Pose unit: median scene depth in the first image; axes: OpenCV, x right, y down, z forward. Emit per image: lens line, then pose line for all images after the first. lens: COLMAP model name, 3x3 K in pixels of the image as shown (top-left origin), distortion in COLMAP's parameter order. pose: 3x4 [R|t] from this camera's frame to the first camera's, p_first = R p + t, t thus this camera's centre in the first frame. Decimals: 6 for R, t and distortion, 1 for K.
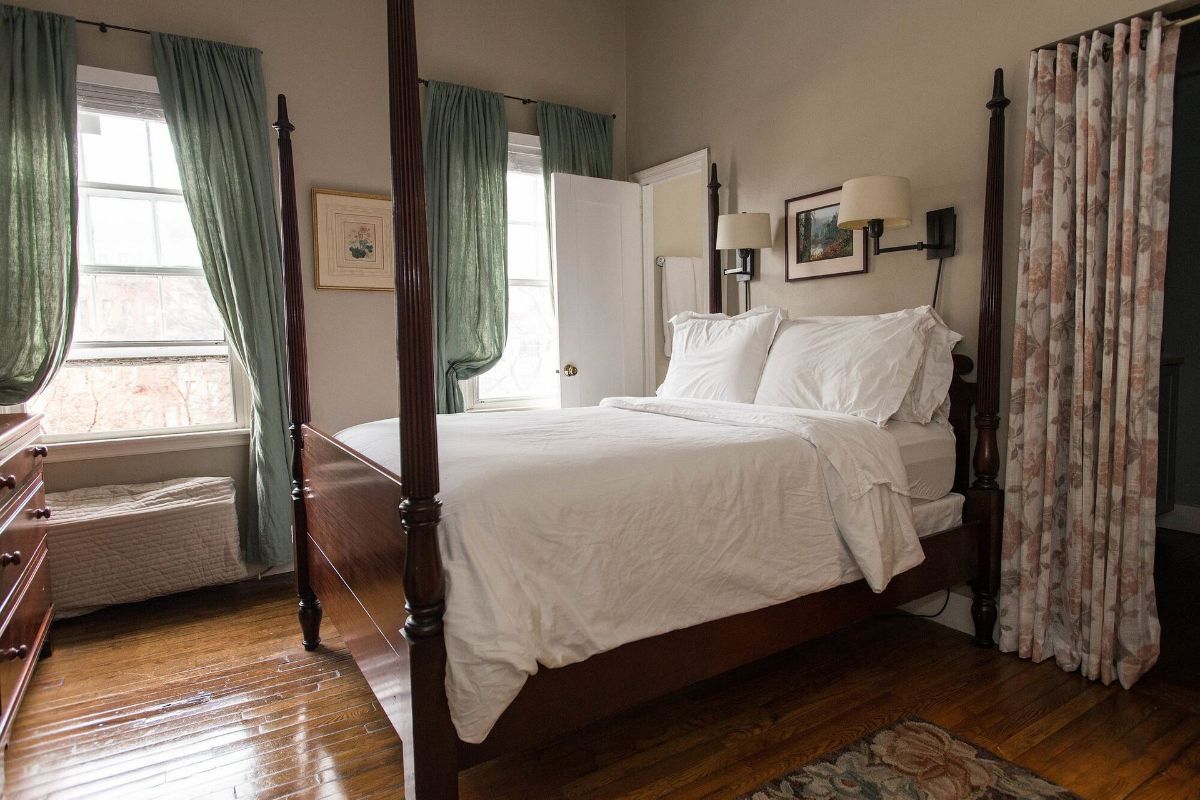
lens RADIAL K [[674.2, 0, 598.8], [0, 674.2, 400.0], [0, 0, 1]] dist [-0.005977, -0.001330]
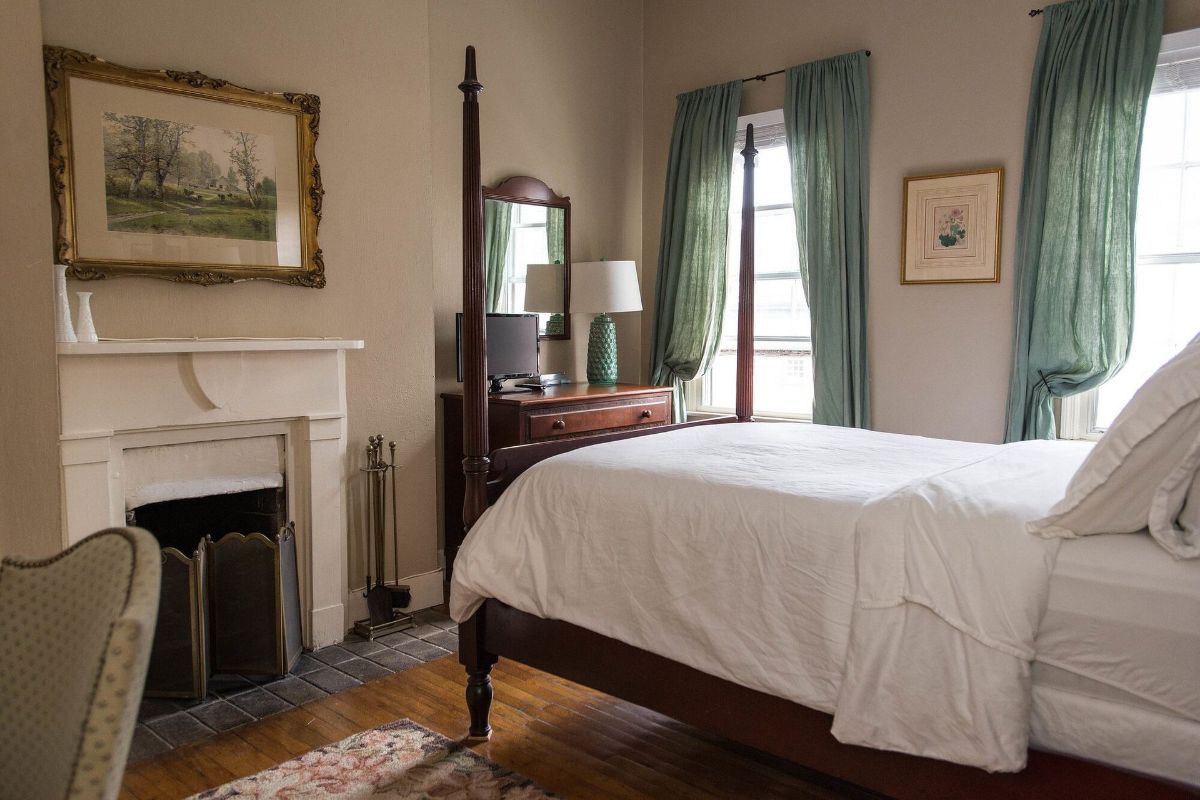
lens RADIAL K [[914.4, 0, 598.7], [0, 914.4, 399.9], [0, 0, 1]] dist [-0.000136, 0.001024]
pose [[0.246729, 0.093426, -0.964571, 0.787918], [-0.084019, 0.993656, 0.074752, -0.073385], [0.965436, 0.062599, 0.253013, 0.318215]]
